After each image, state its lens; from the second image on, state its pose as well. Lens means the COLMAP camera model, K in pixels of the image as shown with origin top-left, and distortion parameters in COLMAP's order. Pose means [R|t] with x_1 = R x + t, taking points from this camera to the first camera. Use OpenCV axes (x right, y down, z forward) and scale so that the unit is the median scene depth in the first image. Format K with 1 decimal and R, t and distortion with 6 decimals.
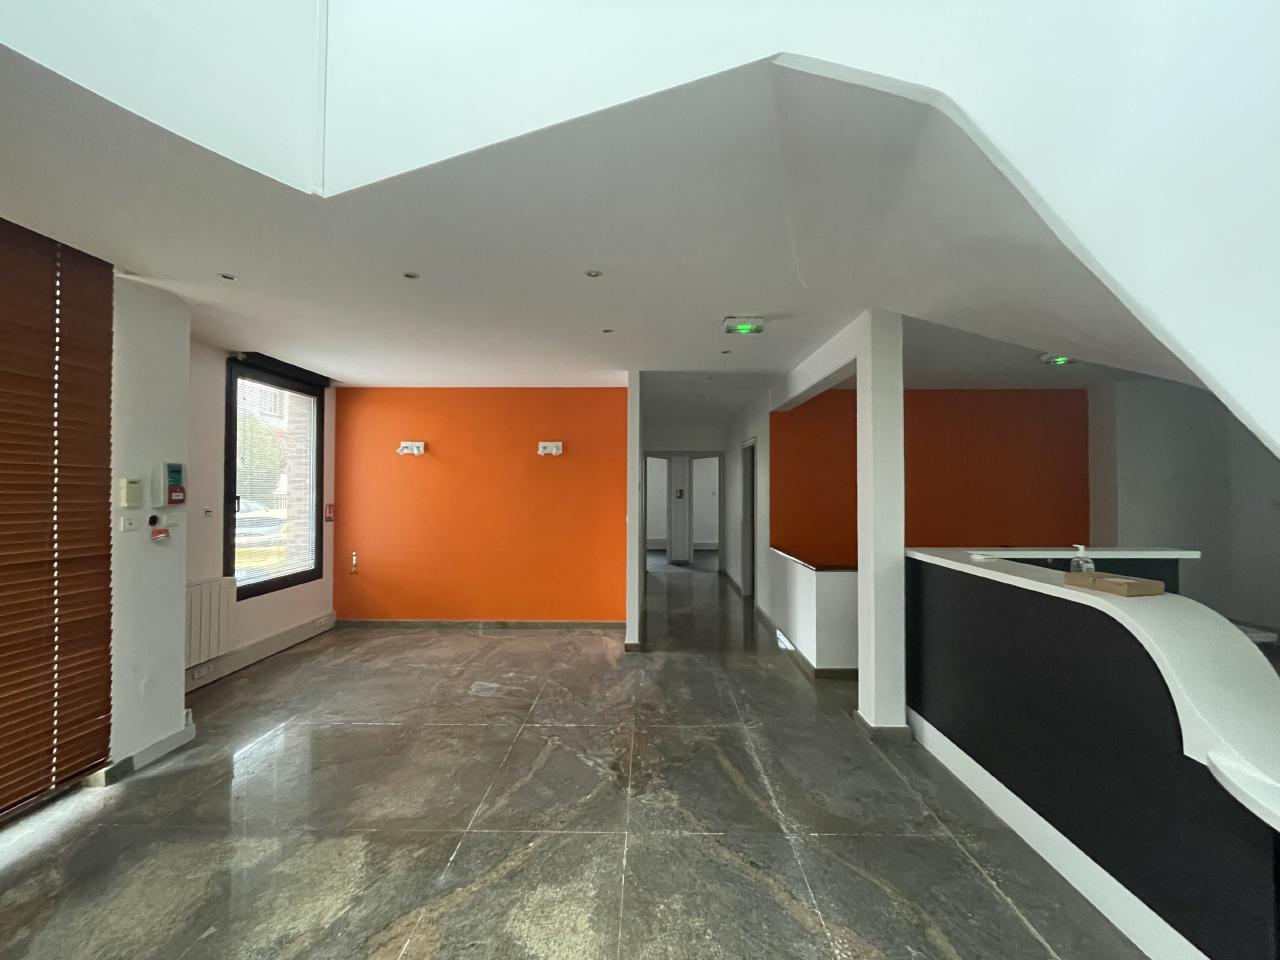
lens RADIAL K [[518.2, 0, 640.1], [0, 518.2, 479.6], [0, 0, 1]] dist [-0.001782, -0.000466]
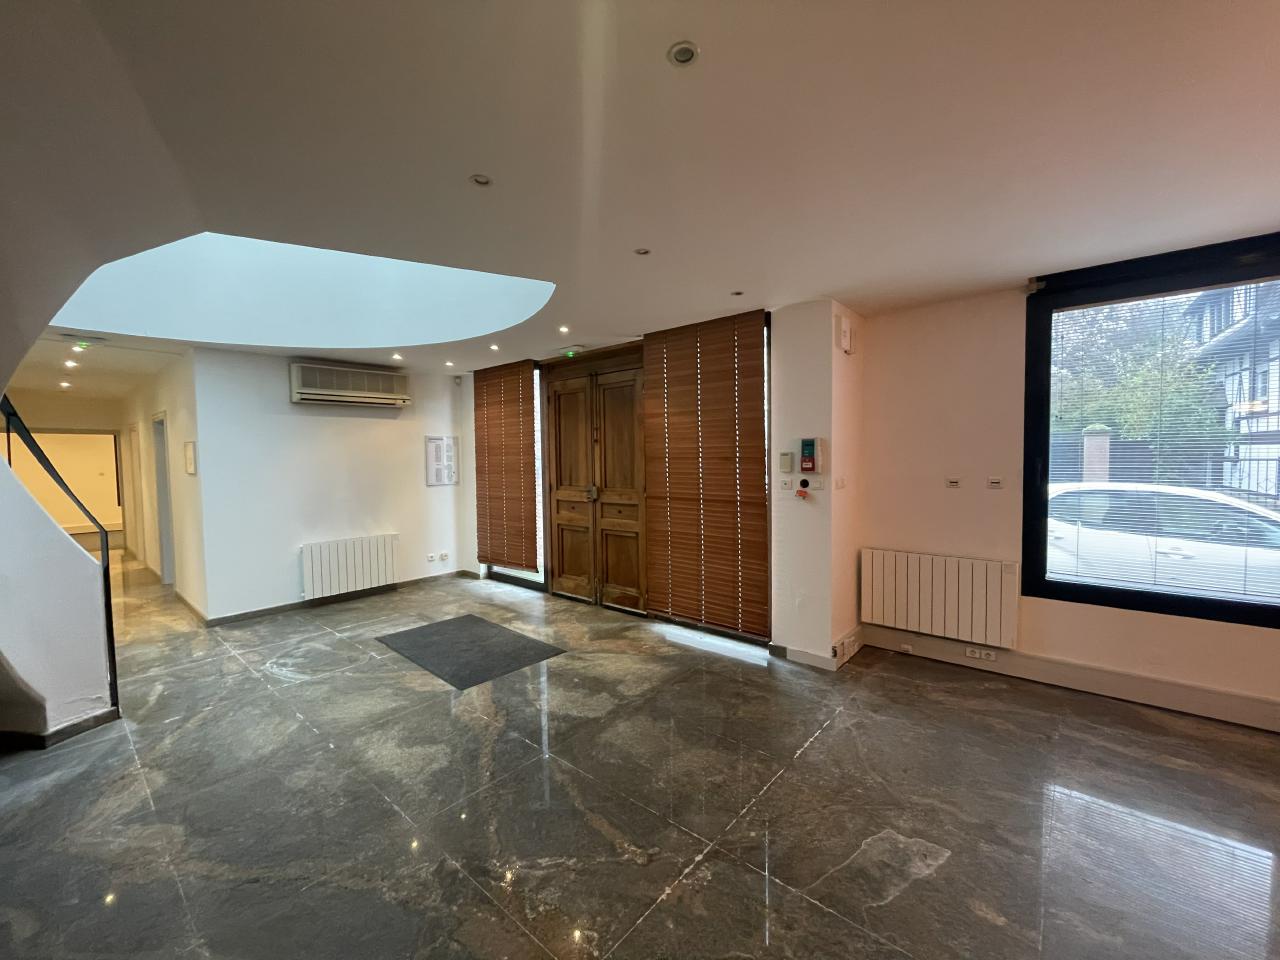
lens RADIAL K [[518.2, 0, 640.8], [0, 518.2, 478.9], [0, 0, 1]] dist [-0.001782, -0.000466]
pose [[-0.637477, 0.041541, -0.769349, 0.319714], [0.027214, 0.999136, 0.031400, 0.015065], [0.769989, -0.000921, -0.638056, 1.474892]]
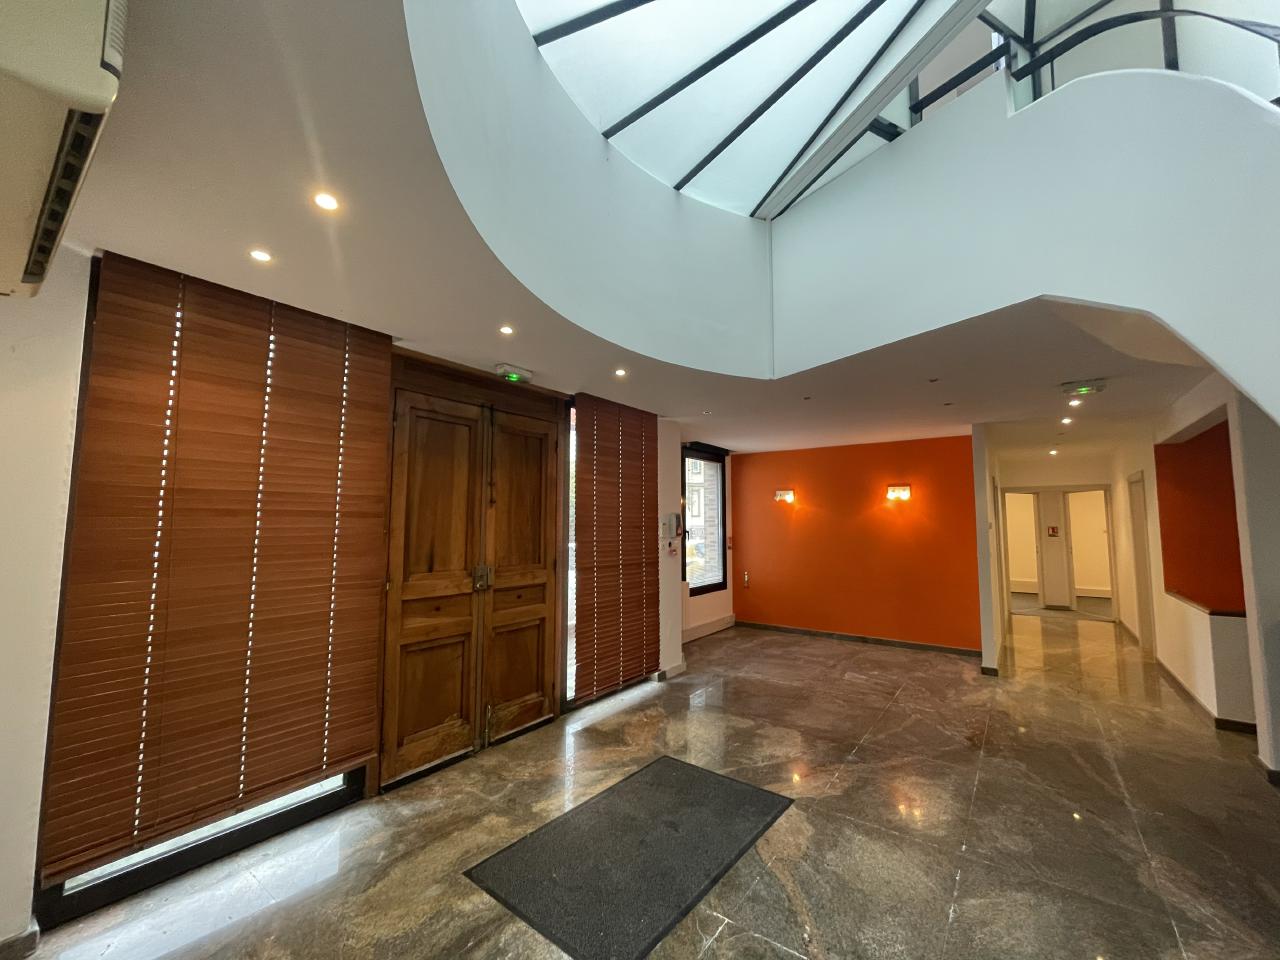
lens RADIAL K [[518.2, 0, 640.2], [0, 518.2, 480.5], [0, 0, 1]] dist [-0.001782, -0.000466]
pose [[0.813529, -0.046800, -0.579638, 0.061073], [0.009540, 0.997696, -0.067164, -0.025687], [0.581446, 0.049110, 0.812101, -0.570116]]
